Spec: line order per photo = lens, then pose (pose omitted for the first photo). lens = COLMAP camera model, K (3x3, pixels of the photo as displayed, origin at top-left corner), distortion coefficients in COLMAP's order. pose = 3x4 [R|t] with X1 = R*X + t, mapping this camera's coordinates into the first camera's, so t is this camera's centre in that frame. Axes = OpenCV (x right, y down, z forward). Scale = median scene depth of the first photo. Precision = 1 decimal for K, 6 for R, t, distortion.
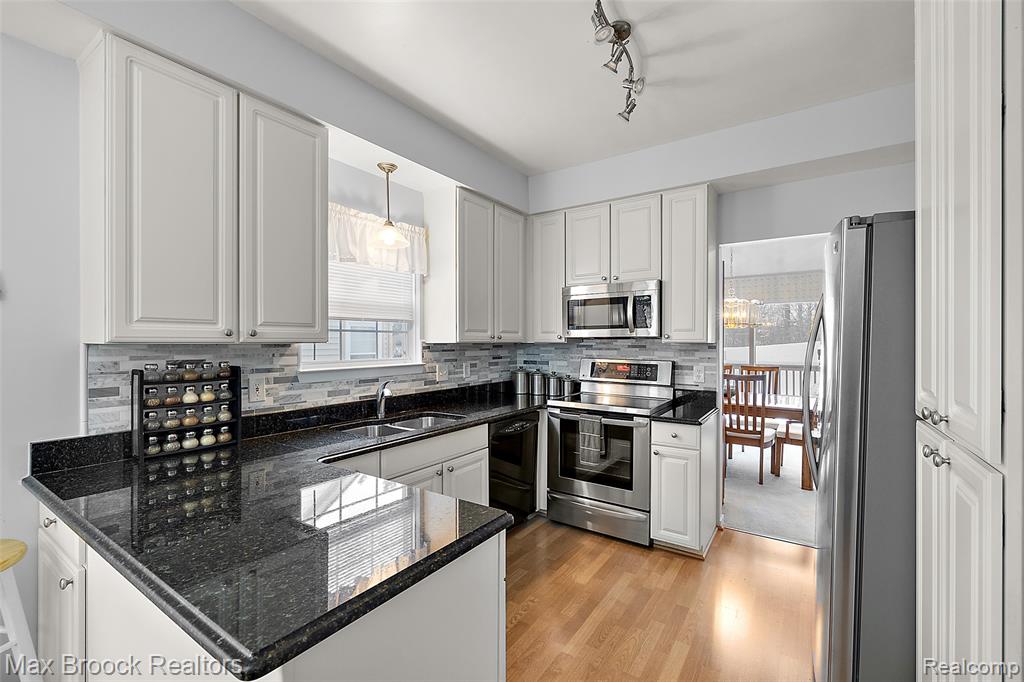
lens RADIAL K [[428.9, 0, 511.5], [0, 428.9, 342.9], [0, 0, 1]] dist [-0.001127, -0.000106]
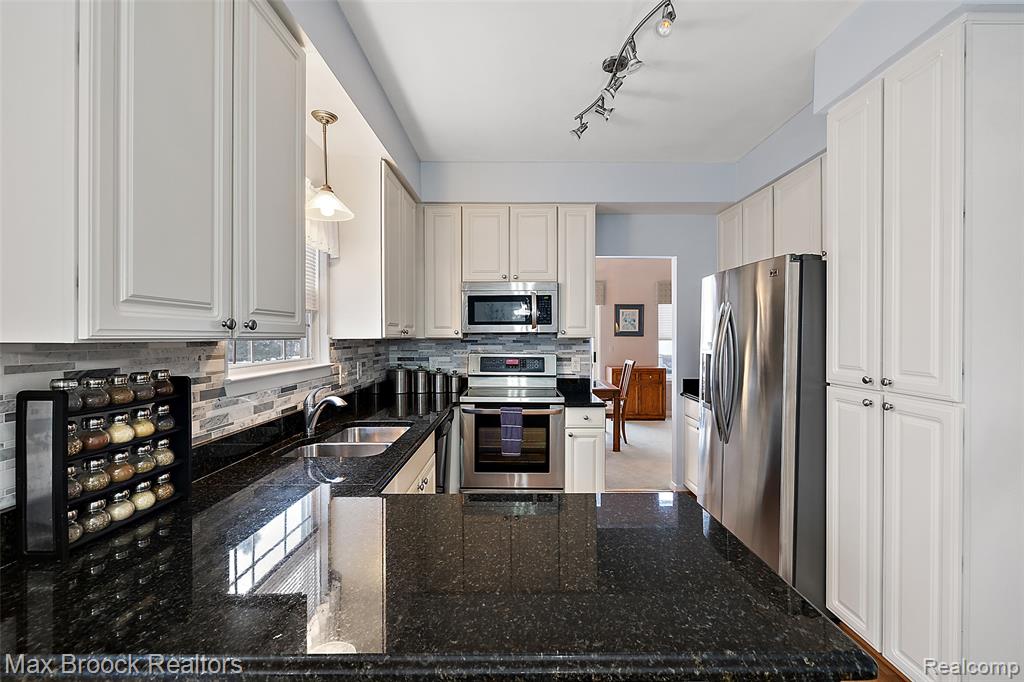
lens RADIAL K [[428.9, 0, 507.2], [0, 428.9, 339.4], [0, 0, 1]] dist [-0.001127, -0.000106]
pose [[0.834460, -0.004678, 0.551049, -0.410466], [0.003129, 0.999988, 0.003751, -0.001068], [-0.551060, -0.001406, 0.834464, 0.141411]]
